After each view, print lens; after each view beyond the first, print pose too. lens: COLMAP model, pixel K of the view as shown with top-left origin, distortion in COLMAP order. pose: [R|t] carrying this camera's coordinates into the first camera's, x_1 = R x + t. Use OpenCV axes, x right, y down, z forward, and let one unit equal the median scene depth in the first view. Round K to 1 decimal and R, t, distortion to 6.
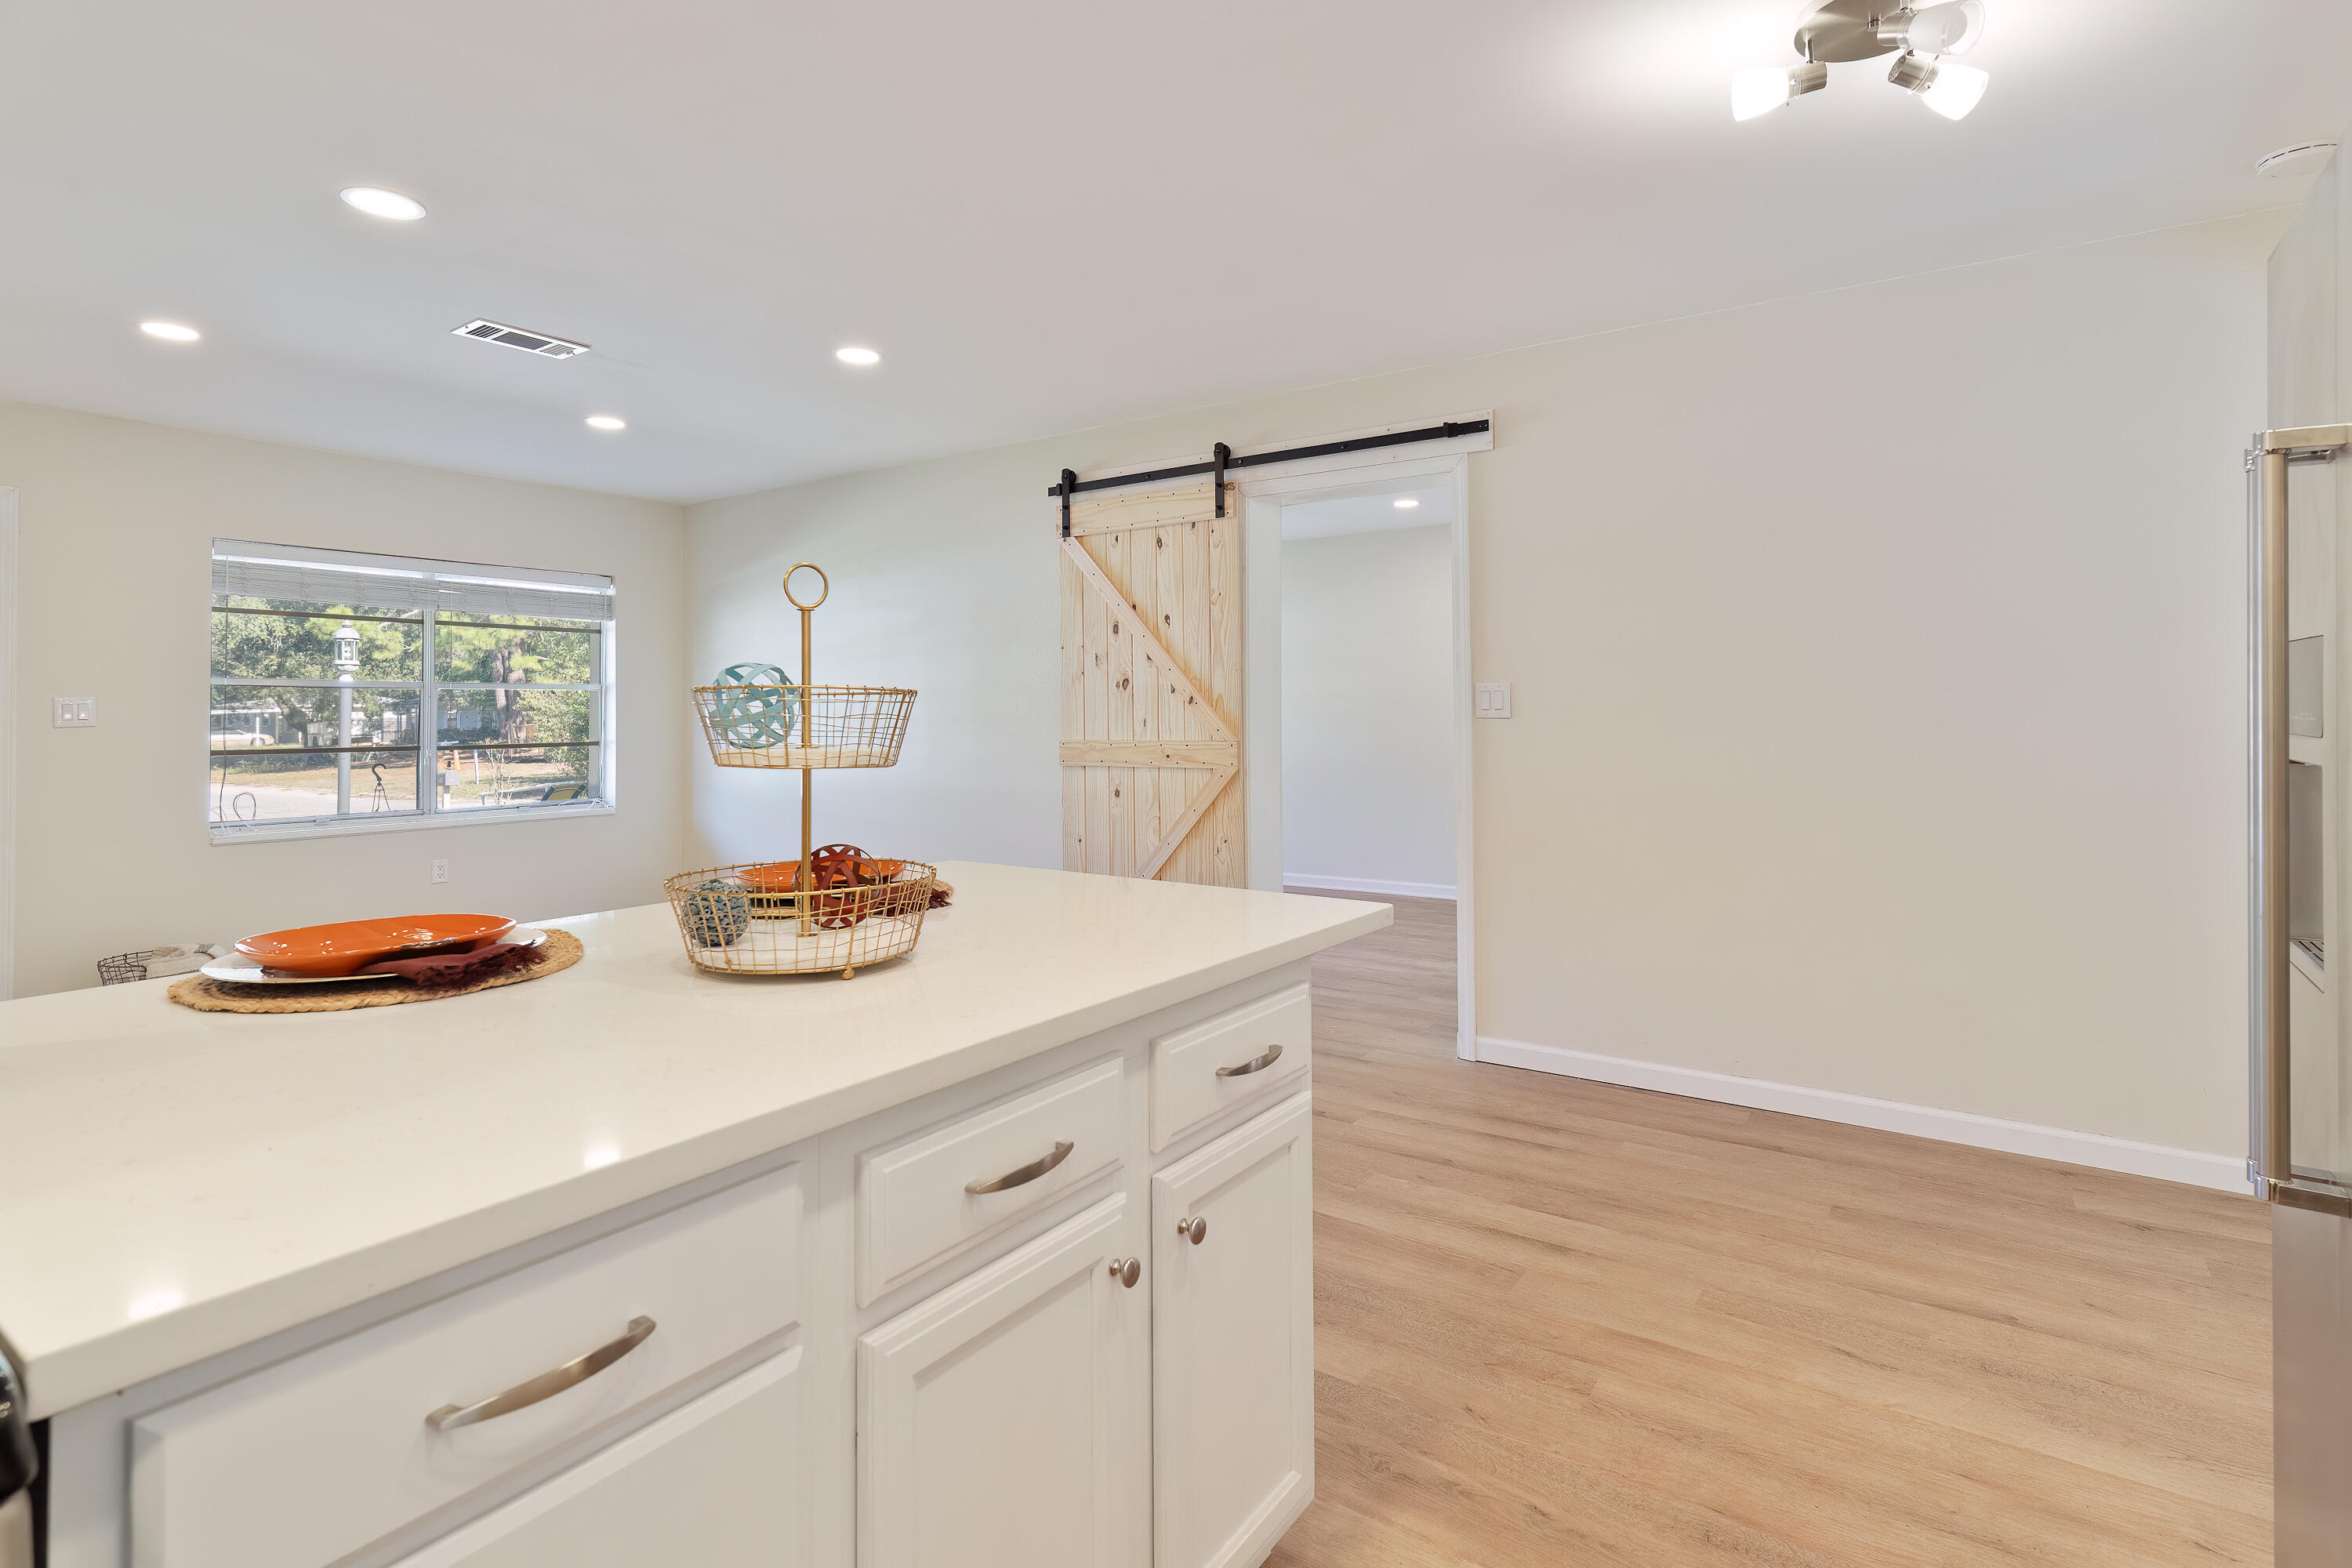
lens RADIAL K [[1143.1, 0, 1187.6], [0, 1143.1, 692.8], [0, 0, 1]] dist [-0.000776, -0.000240]
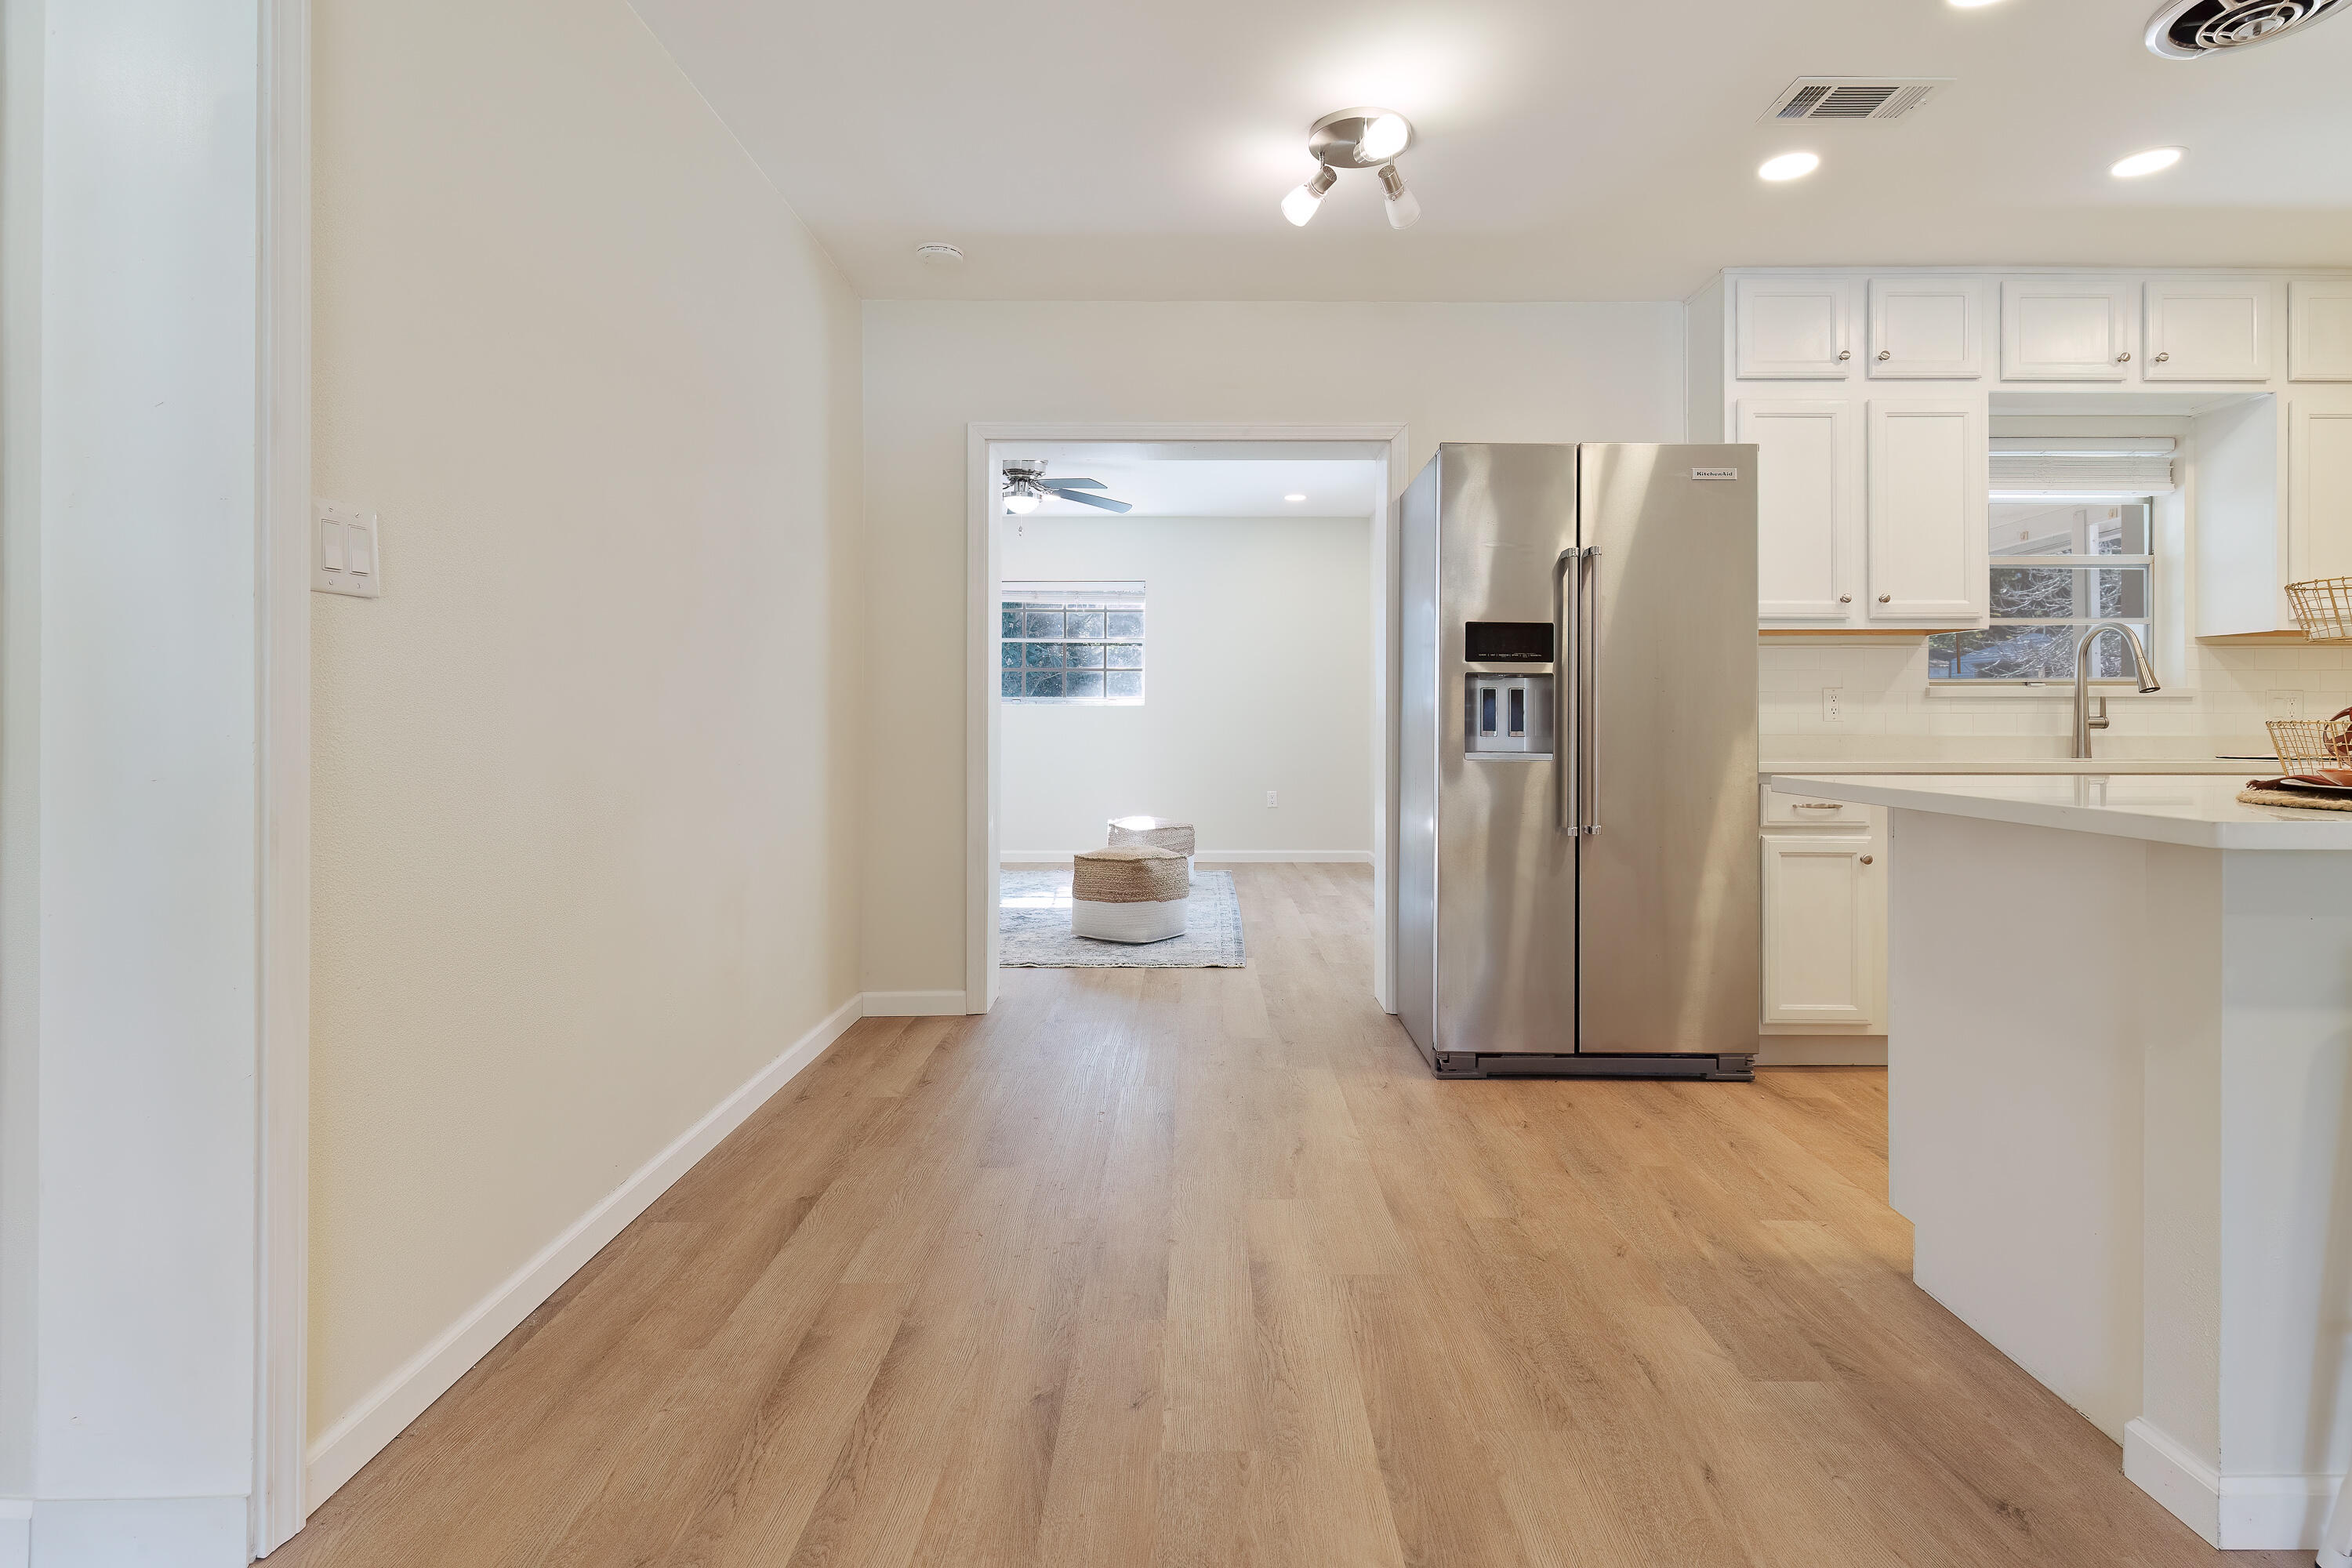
lens RADIAL K [[1137.4, 0, 1198.5], [0, 1137.4, 711.7], [0, 0, 1]] dist [0.007653, -0.000053]
pose [[-0.566863, 0.006464, 0.823787, -0.188667], [-0.012543, 0.999786, -0.016476, 0.056346], [-0.823717, -0.019672, -0.566660, 0.860103]]
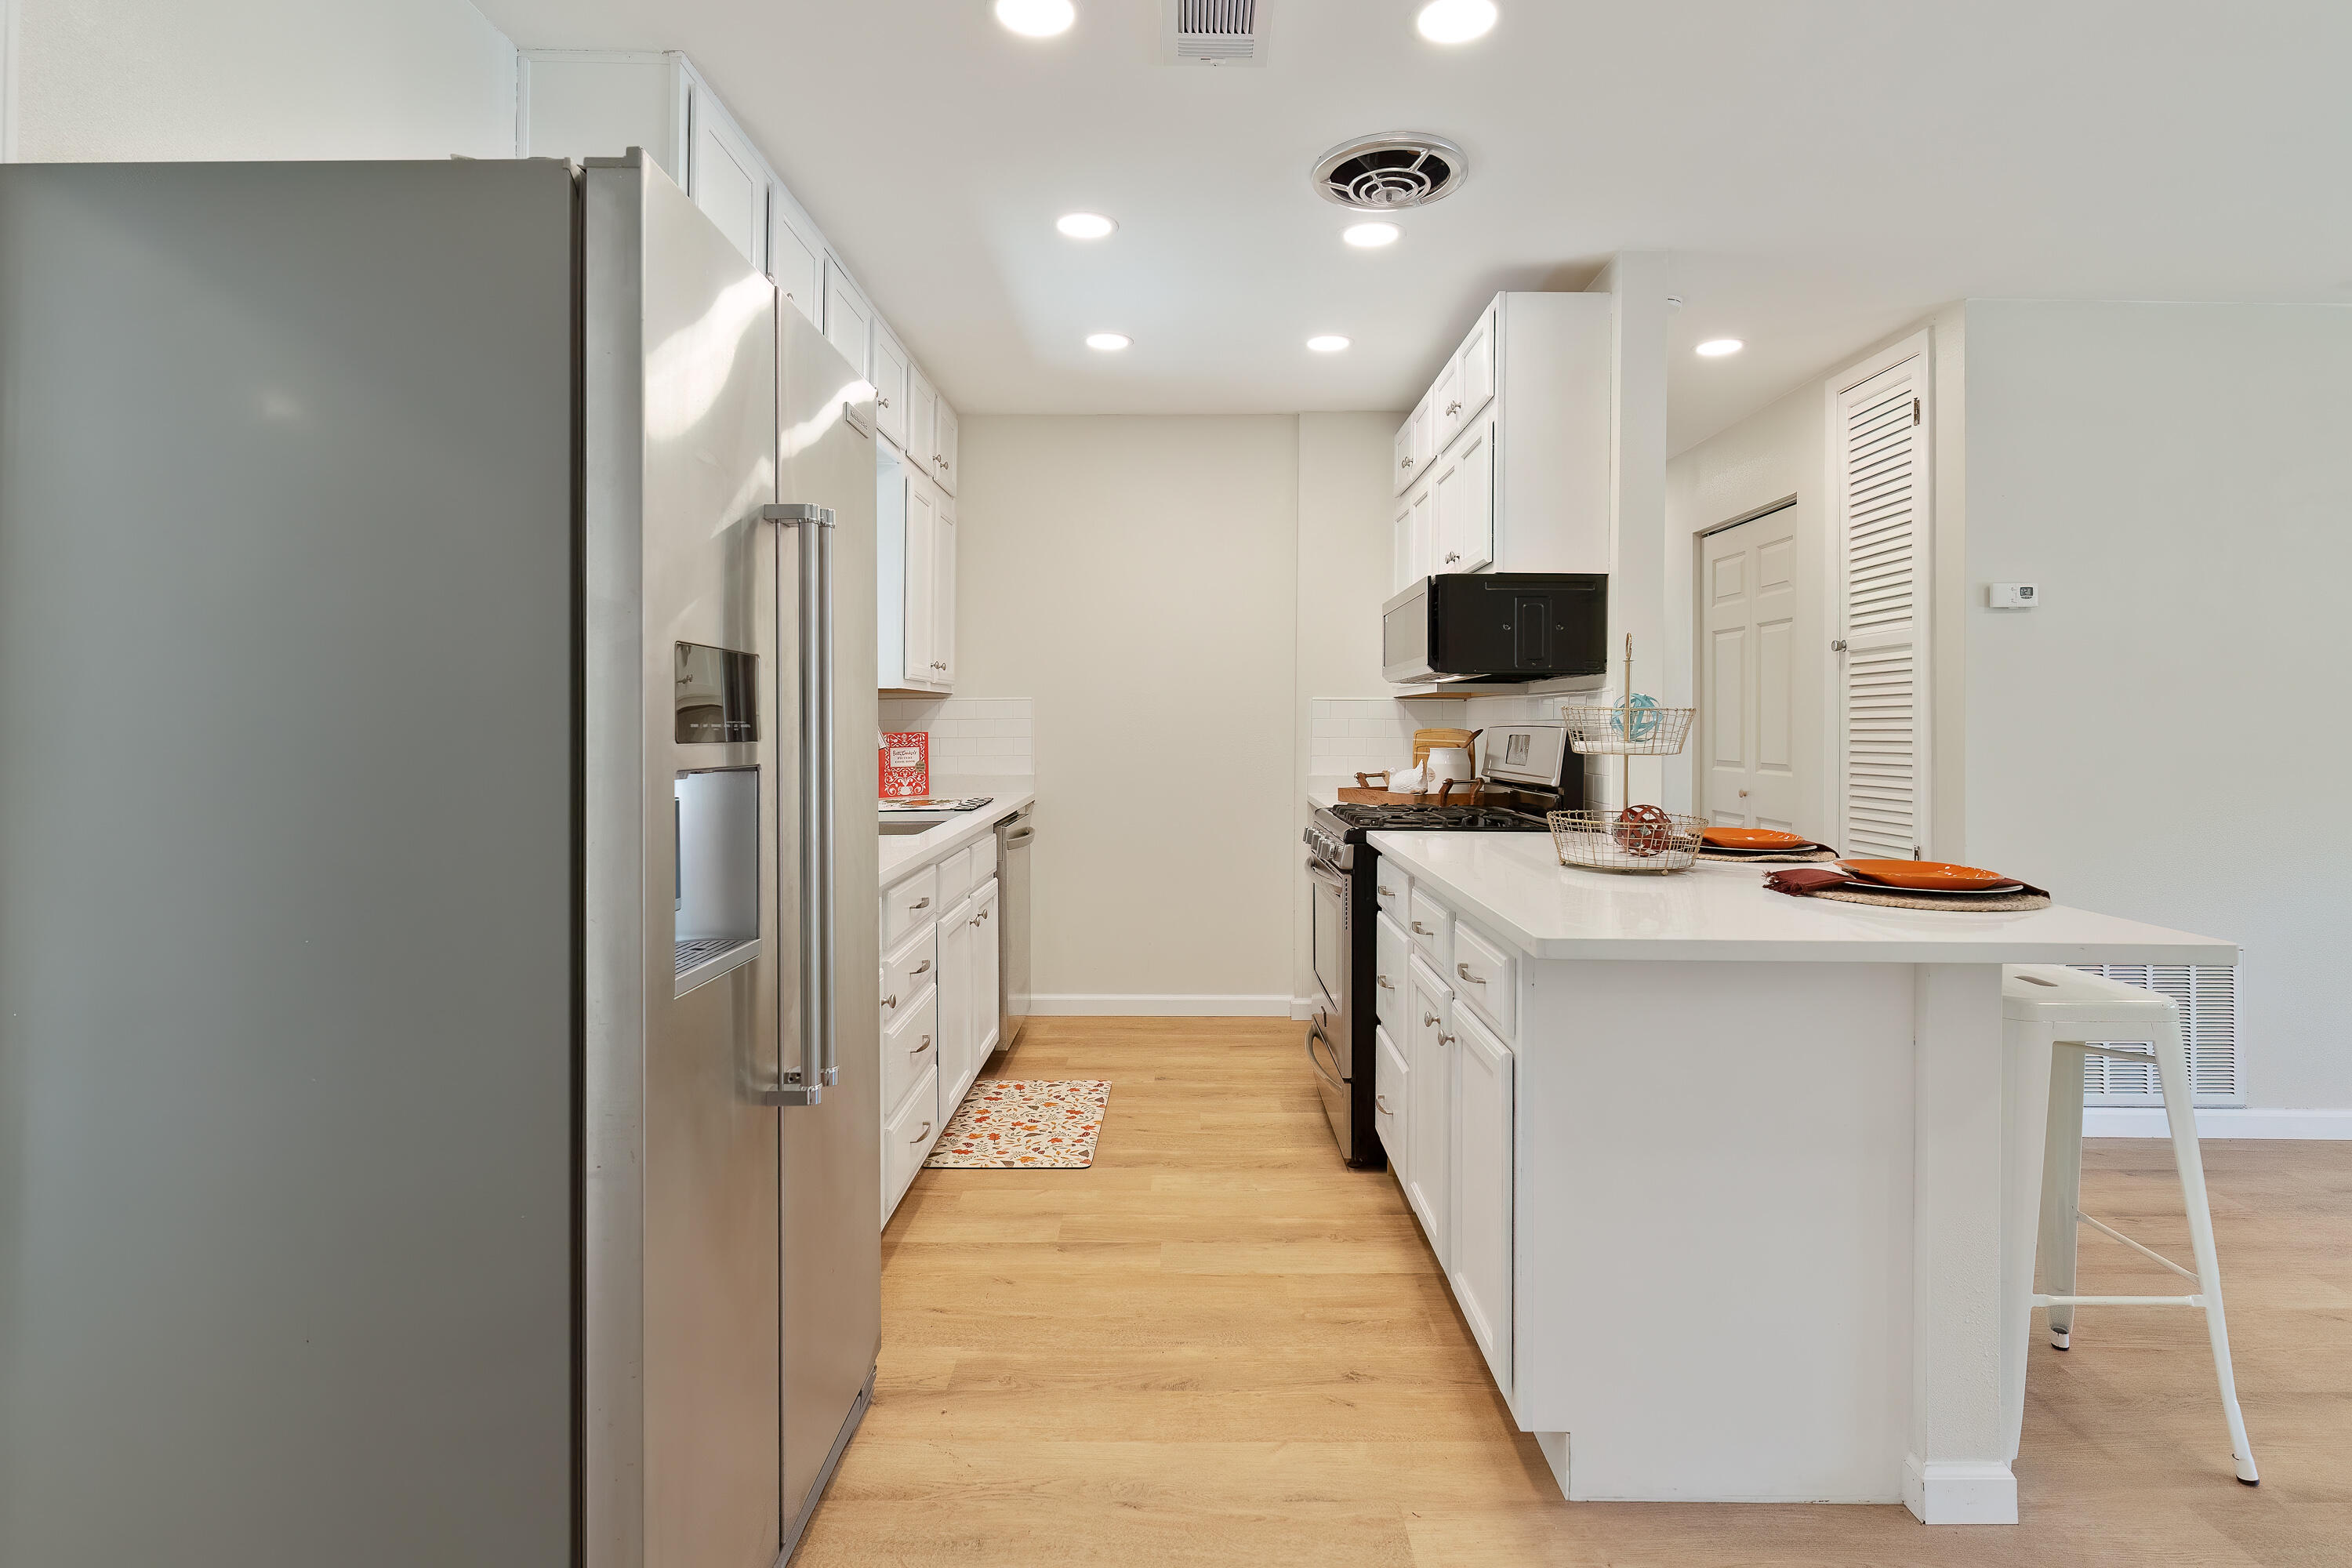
lens RADIAL K [[1179.6, 0, 1187.9], [0, 1179.6, 714.0], [0, 0, 1]] dist [0.002915, -0.000065]
pose [[-0.825077, -0.004221, -0.565004, 0.361935], [0.004005, 0.999903, -0.013318, 0.008332], [0.565006, -0.013251, -0.824981, 0.626967]]
